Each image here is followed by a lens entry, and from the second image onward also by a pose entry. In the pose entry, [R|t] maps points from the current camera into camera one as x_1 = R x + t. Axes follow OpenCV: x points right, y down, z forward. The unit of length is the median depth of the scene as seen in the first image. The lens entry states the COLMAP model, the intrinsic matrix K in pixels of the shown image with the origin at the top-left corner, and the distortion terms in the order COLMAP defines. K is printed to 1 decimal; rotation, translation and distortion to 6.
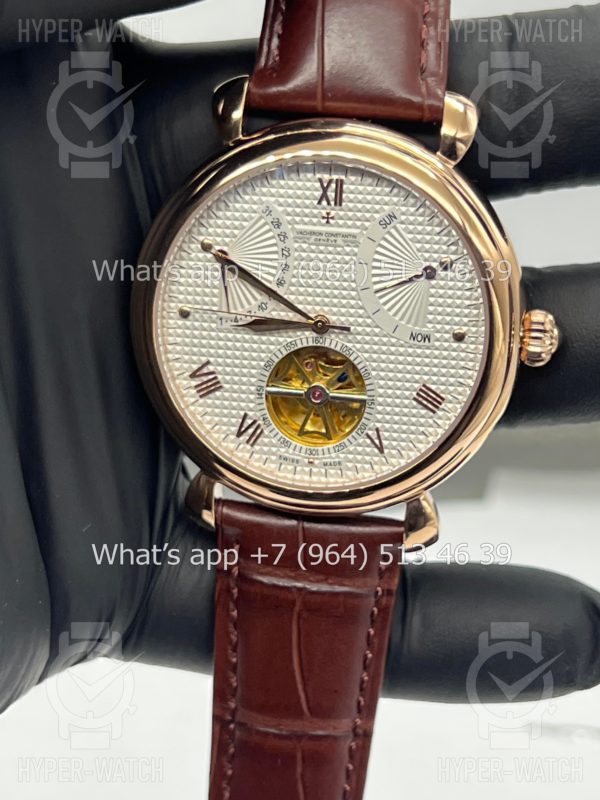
lens RADIAL K [[1913.1, 0, 298.0], [0, 1913.1, 397.2], [0, 0, 1]] dist [0.233674, 0.000000]
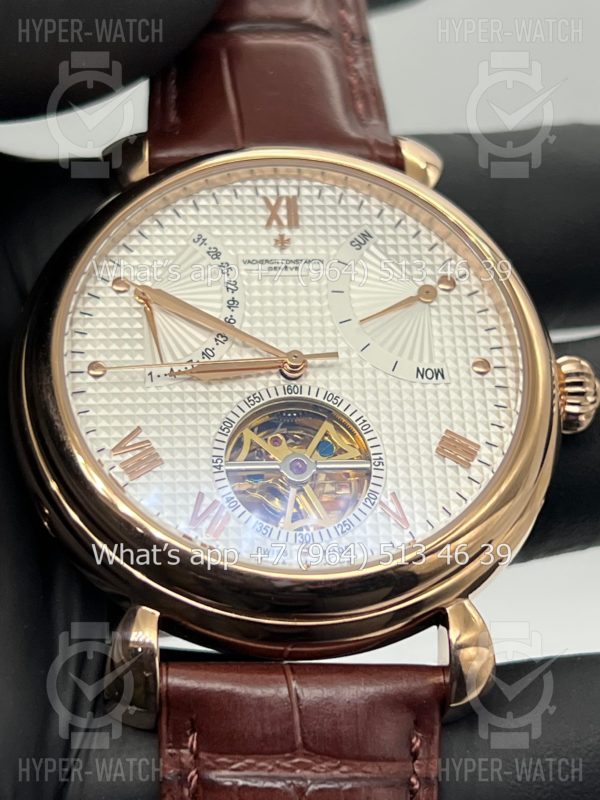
lens RADIAL K [[1913.1, 0, 304.0], [0, 1913.1, 399.8], [0, 0, 1]] dist [0.233674, 0.000000]
pose [[0.959191, -0.005978, 0.282695, -0.186530], [0.169787, 0.811646, -0.558931, 0.372650], [-0.226107, 0.584120, 0.779538, 0.447182]]
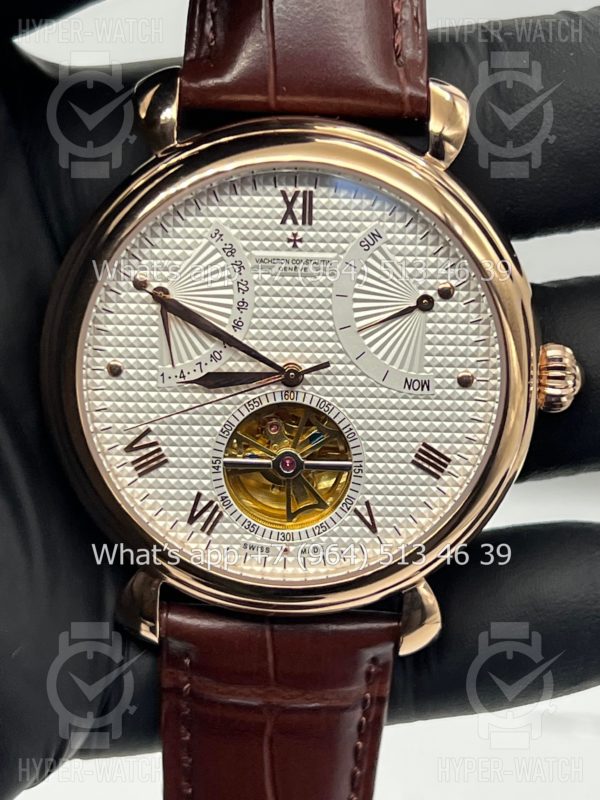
lens RADIAL K [[1913.1, 0, 299.4], [0, 1913.1, 387.0], [0, 0, 1]] dist [0.233674, 0.000000]
pose [[0.986899, -0.053365, 0.152257, -0.105480], [0.058195, 0.997928, -0.027439, -0.011150], [-0.150477, 0.035940, 0.987960, 0.217277]]
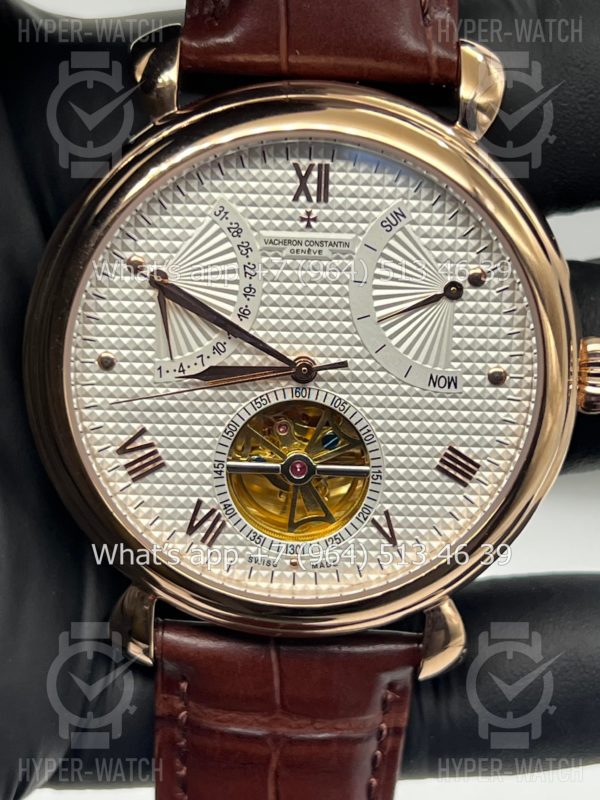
lens RADIAL K [[1913.1, 0, 298.4], [0, 1913.1, 399.3], [0, 0, 1]] dist [0.233674, 0.000000]
pose [[0.986800, -0.048290, 0.154580, -0.100039], [0.050391, 0.998682, -0.009703, -0.020310], [-0.153907, 0.017364, 0.987933, 0.298656]]
